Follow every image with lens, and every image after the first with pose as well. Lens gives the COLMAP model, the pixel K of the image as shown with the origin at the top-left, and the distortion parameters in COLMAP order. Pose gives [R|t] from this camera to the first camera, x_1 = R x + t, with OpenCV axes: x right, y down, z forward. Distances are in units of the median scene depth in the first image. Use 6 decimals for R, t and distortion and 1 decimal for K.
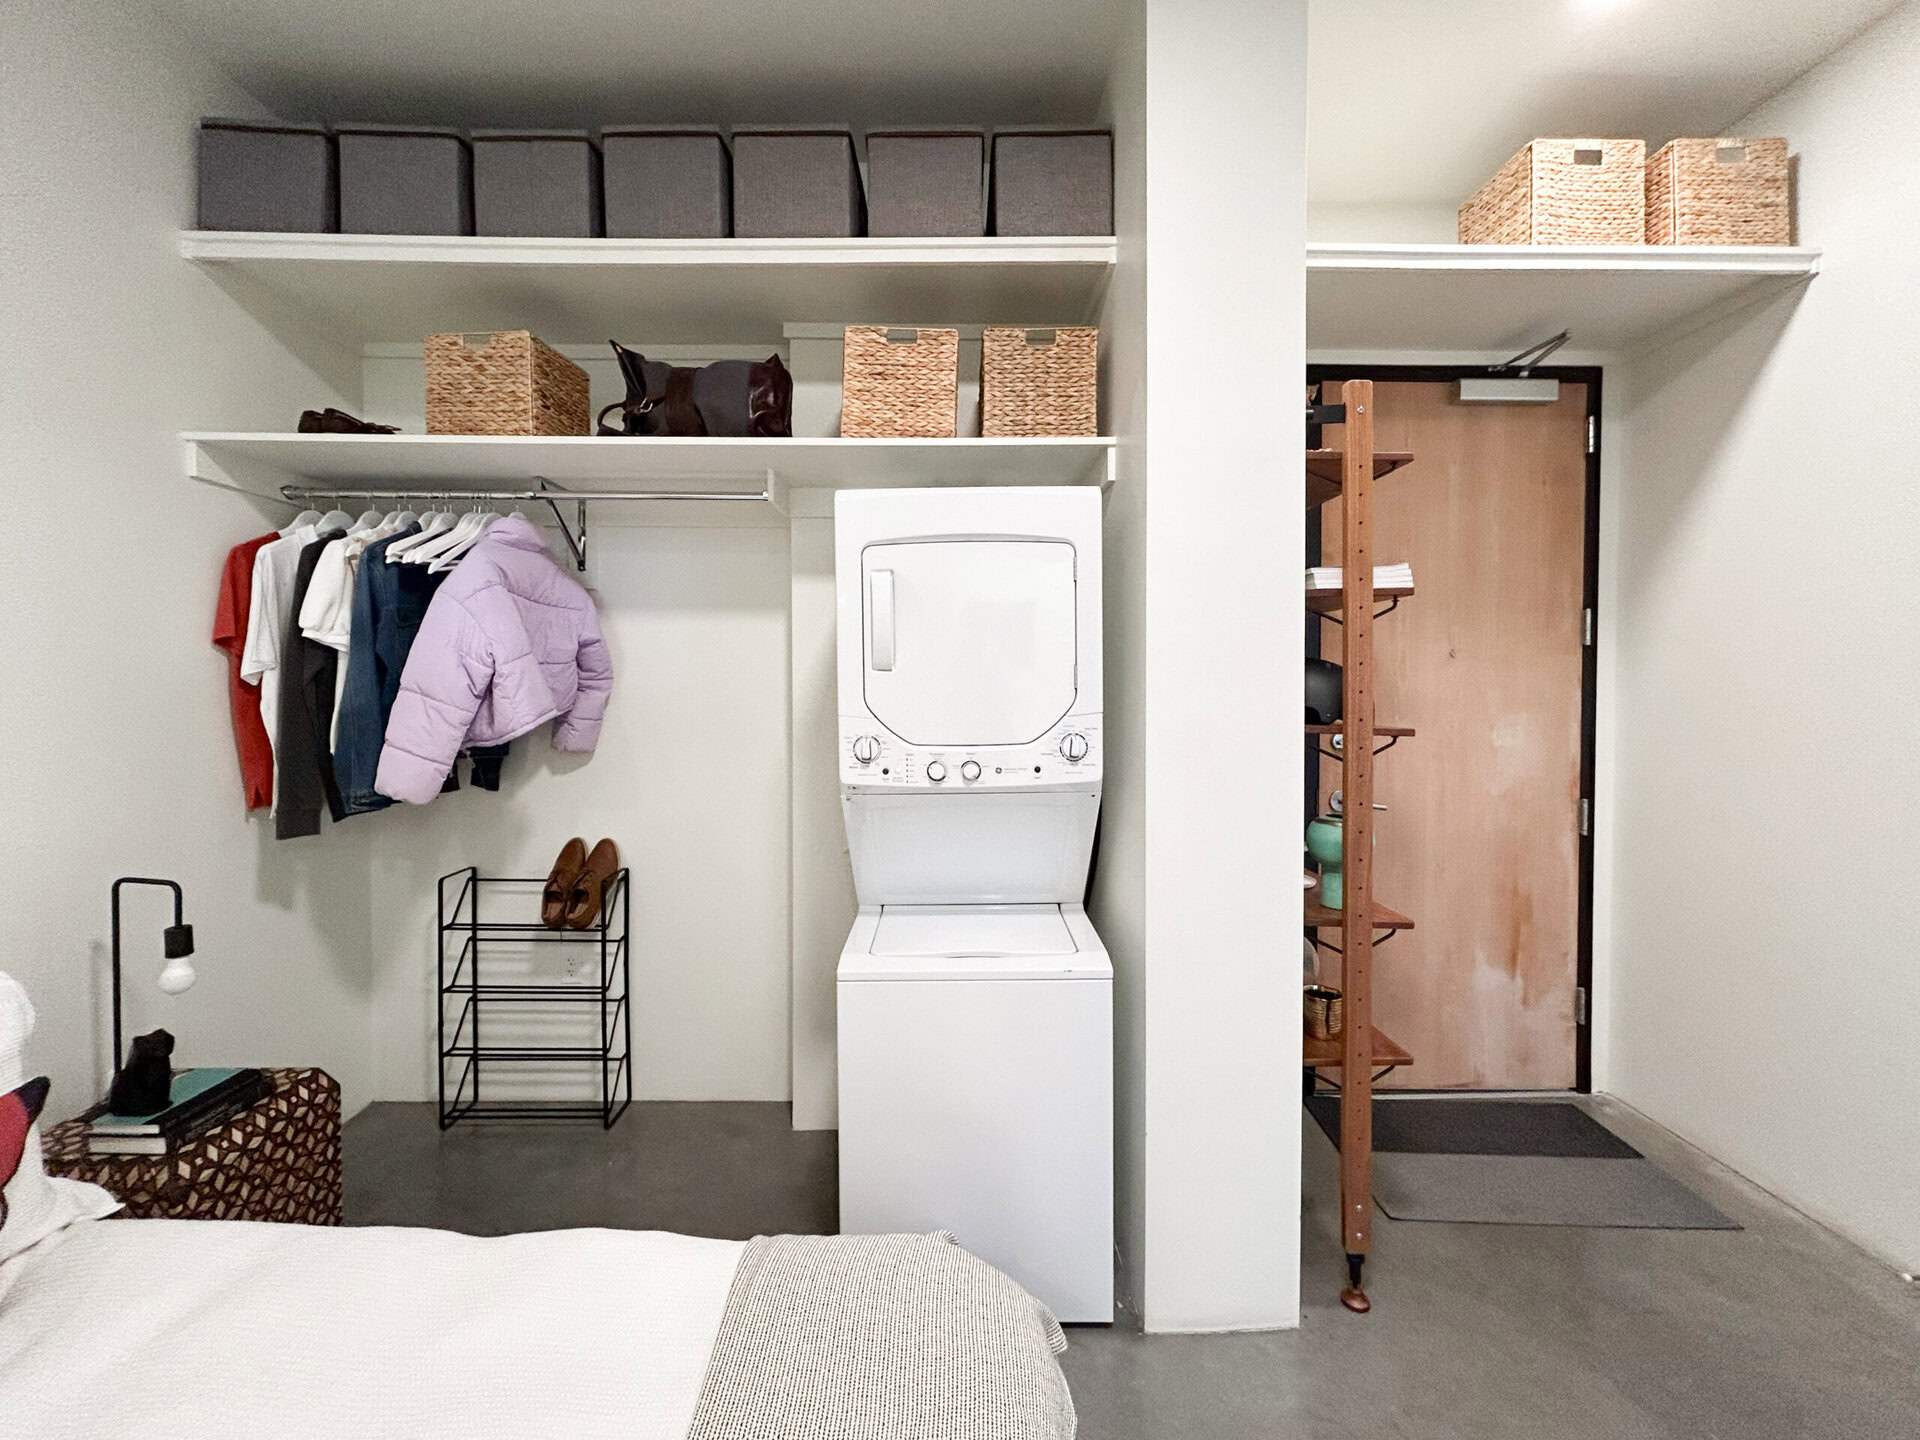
lens RADIAL K [[783.1, 0, 961.3], [0, 783.1, 697.1], [0, 0, 1]] dist [0.000736, 0.000139]
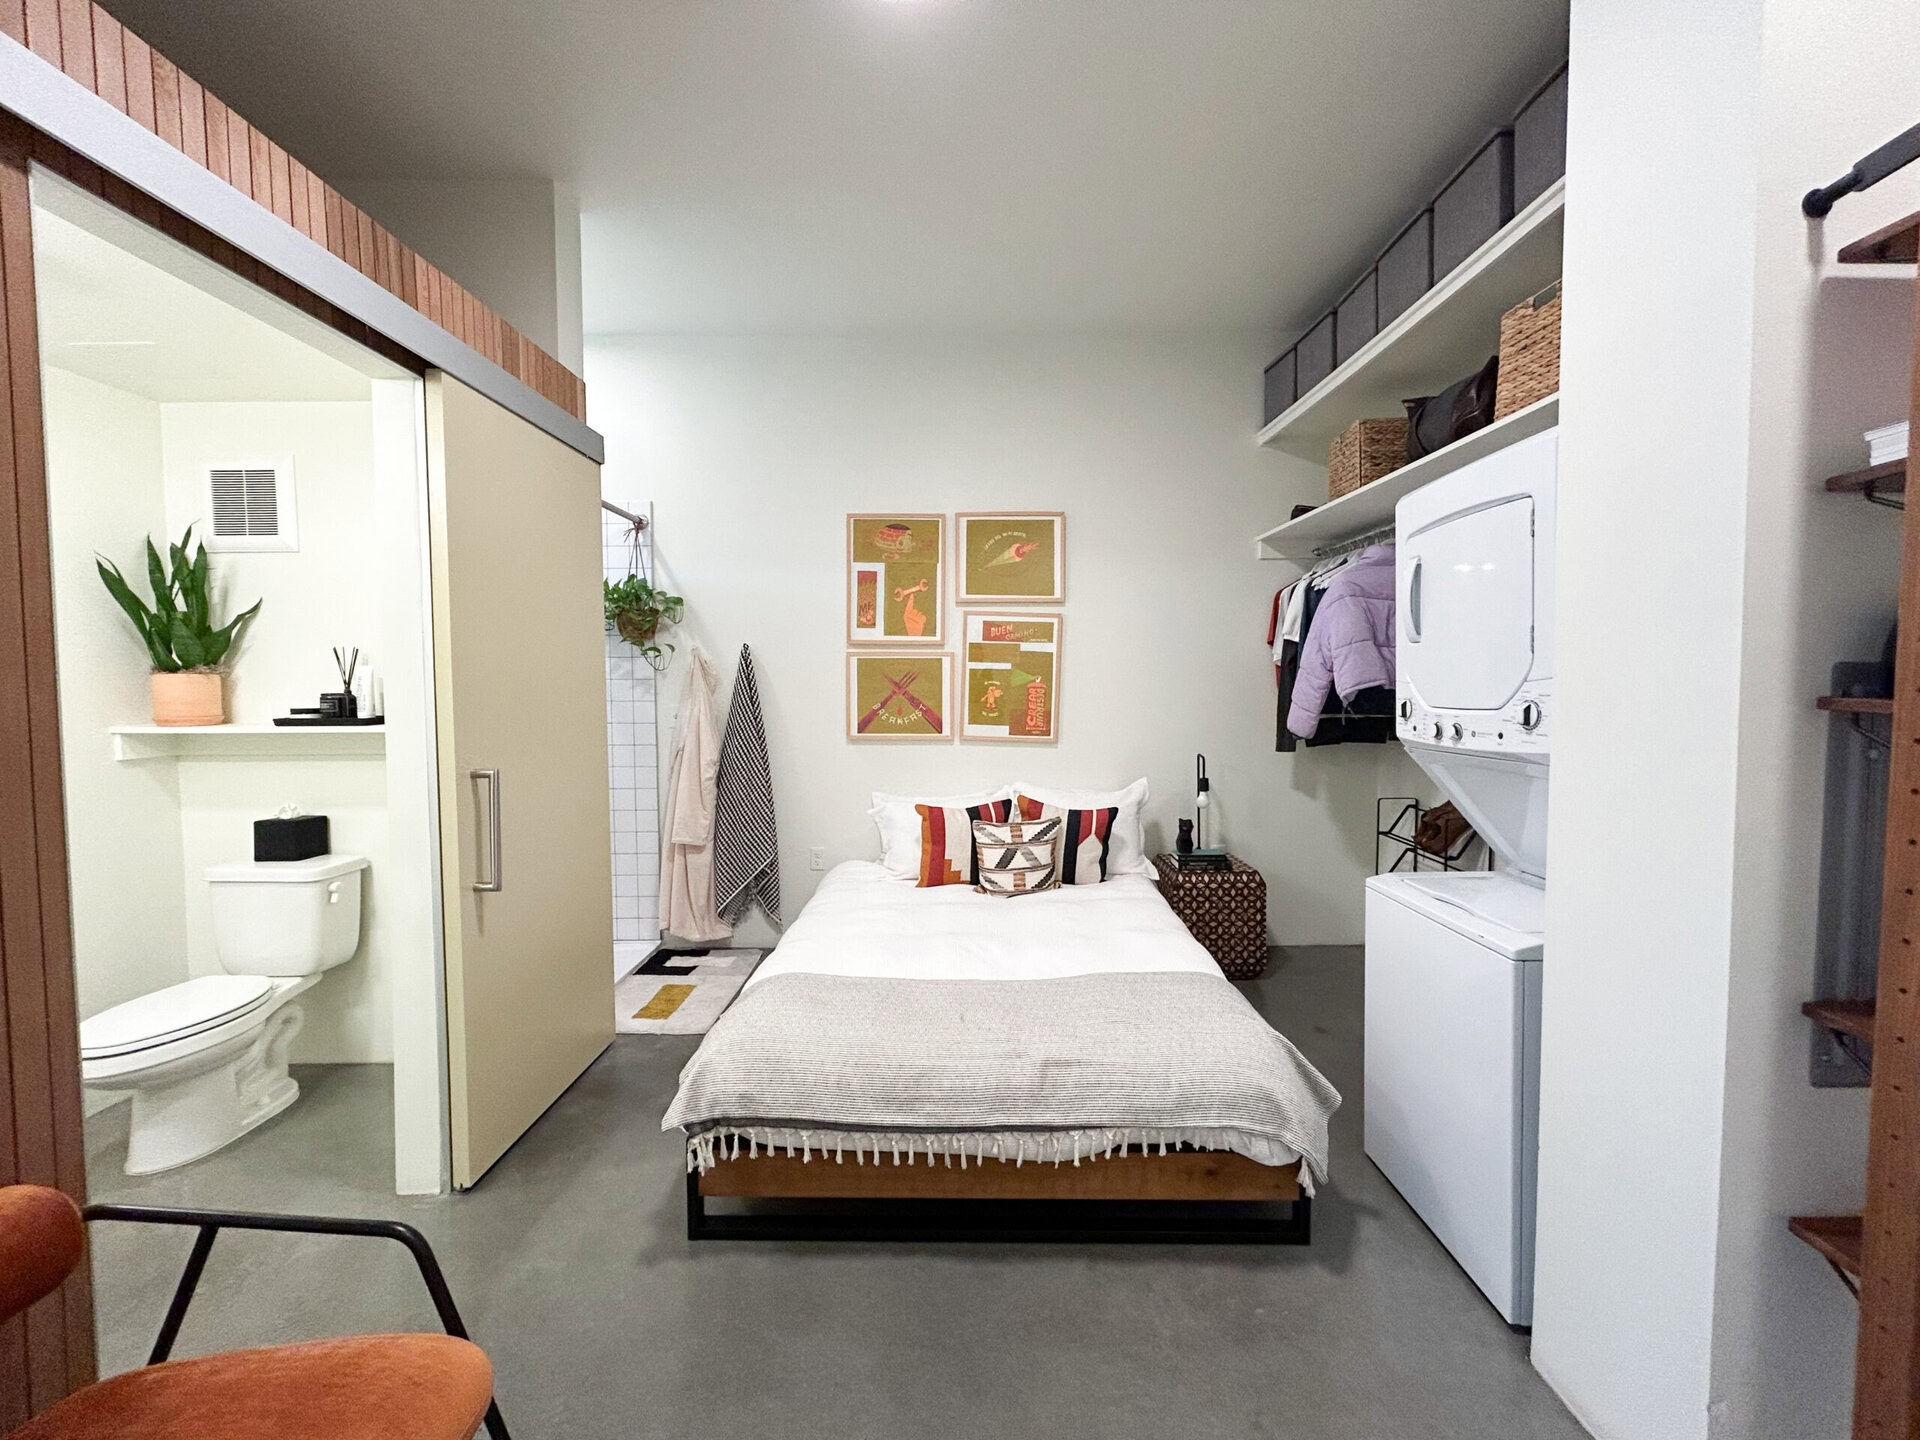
lens RADIAL K [[770.5, 0, 960.0], [0, 770.5, 720.0], [0, 0, 1]] dist [-0.000025, 0.000110]
pose [[-0.016377, 0.050680, -0.998581, 1.022635], [-0.012569, 0.998625, 0.050889, 0.030455], [0.999787, 0.013384, -0.015717, 0.320484]]
